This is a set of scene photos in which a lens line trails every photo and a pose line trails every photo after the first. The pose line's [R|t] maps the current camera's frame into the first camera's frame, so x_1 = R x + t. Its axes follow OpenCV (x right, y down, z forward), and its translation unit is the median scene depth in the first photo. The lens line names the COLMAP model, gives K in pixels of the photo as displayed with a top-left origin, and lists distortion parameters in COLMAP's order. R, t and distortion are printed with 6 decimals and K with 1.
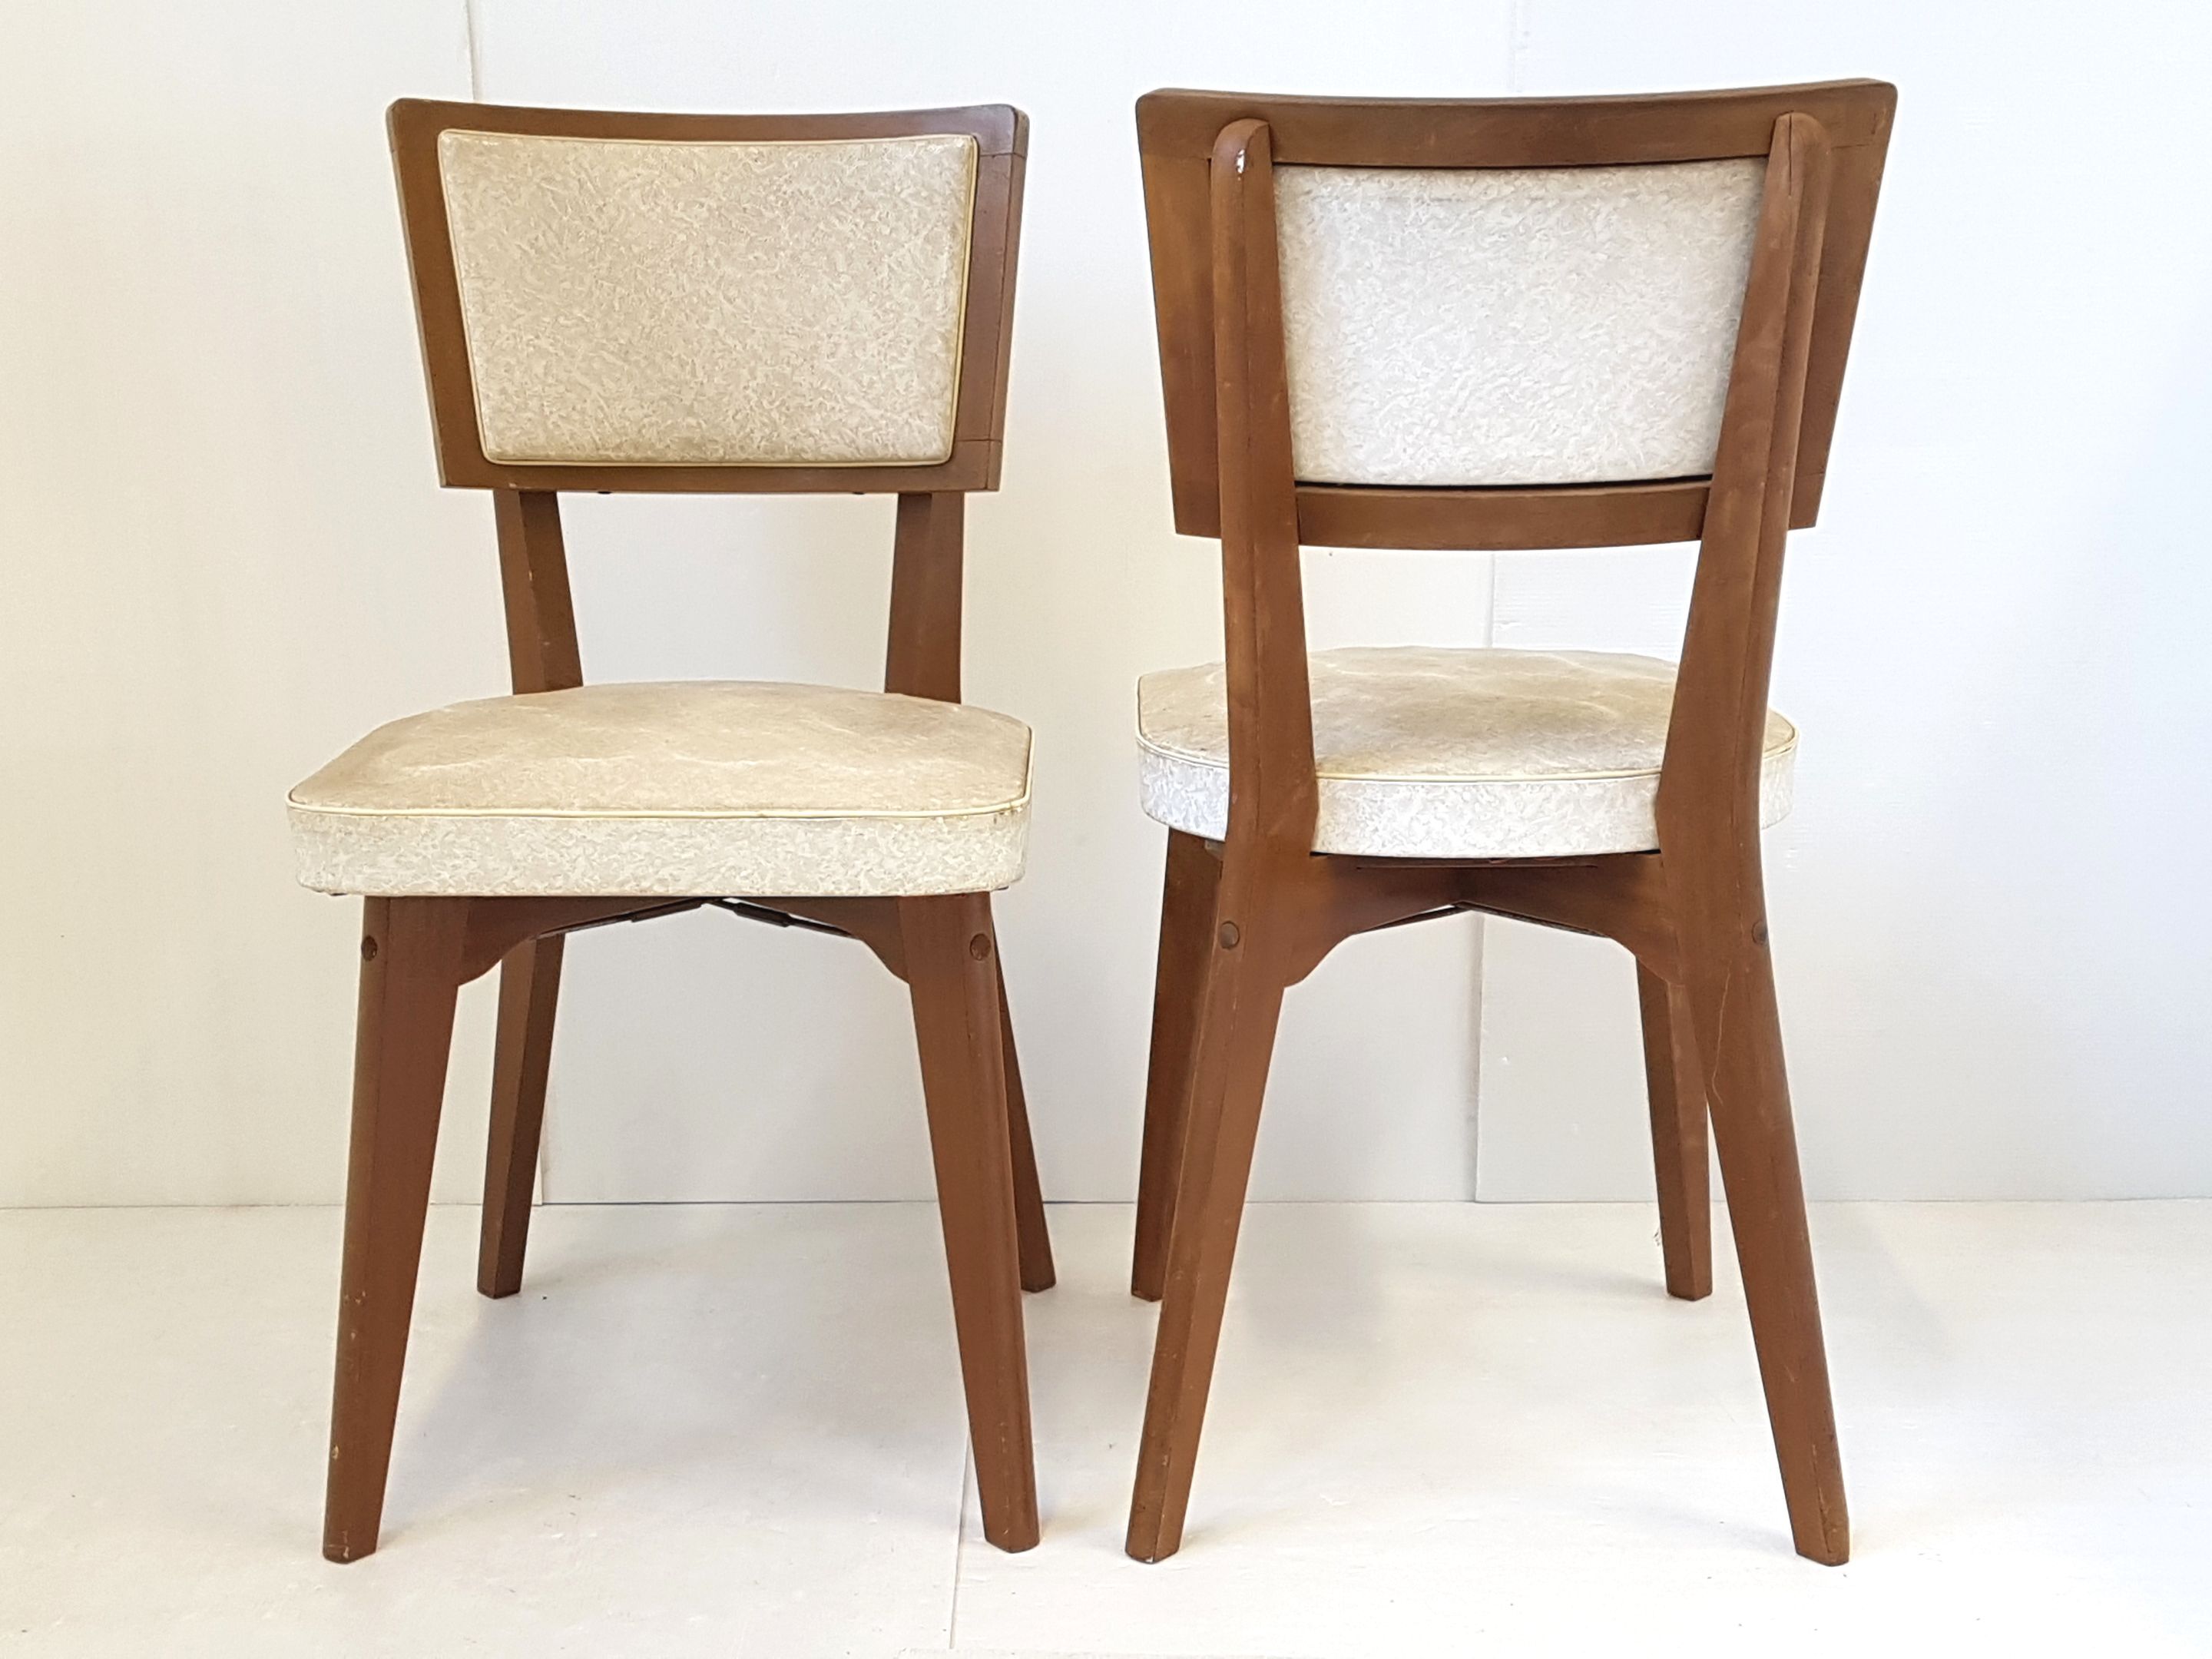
lens RADIAL K [[2836.5, 0, 1103.4], [0, 2836.5, 835.6], [0, 0, 1]] dist [0.122675, 0.000000]
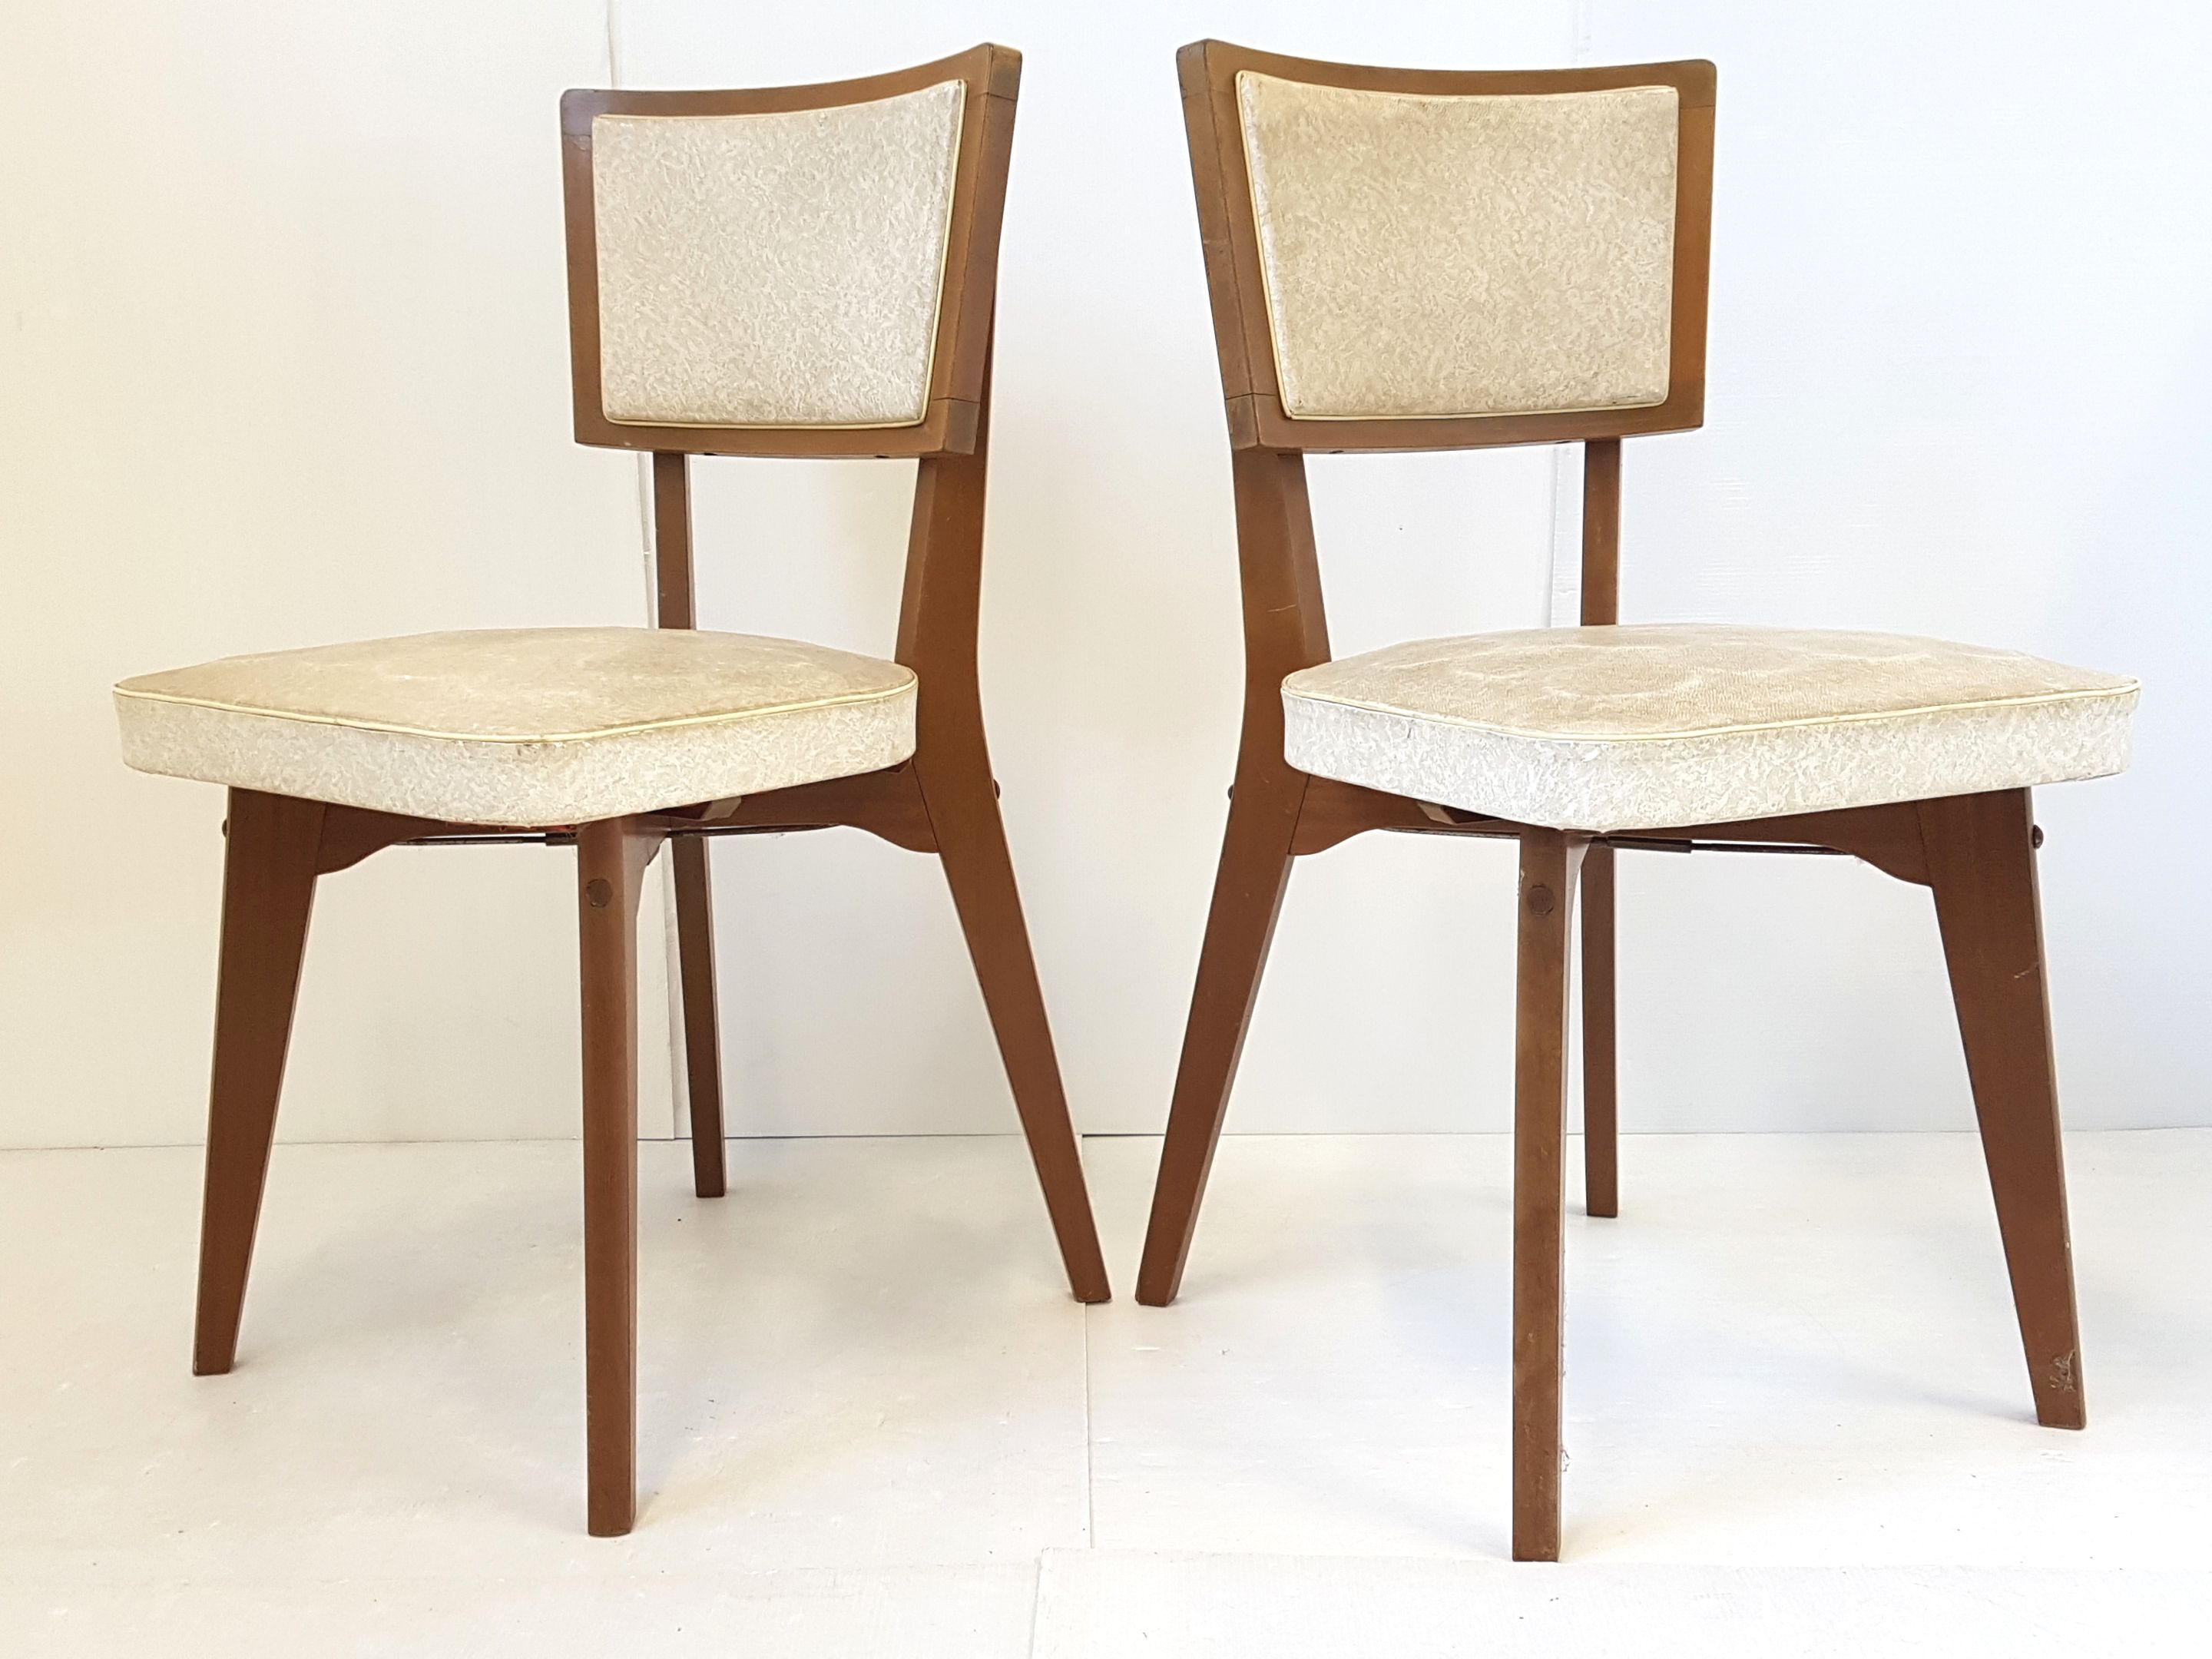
lens RADIAL K [[2384.1, 0, 1098.7], [0, 2384.1, 820.3], [0, 0, 1]] dist [0.151674, 0.000000]
pose [[0.779276, 0.102430, -0.618253, 0.511483], [-0.124809, 0.992156, 0.007062, -0.010404], [0.614126, 0.071660, 0.785948, 0.408392]]
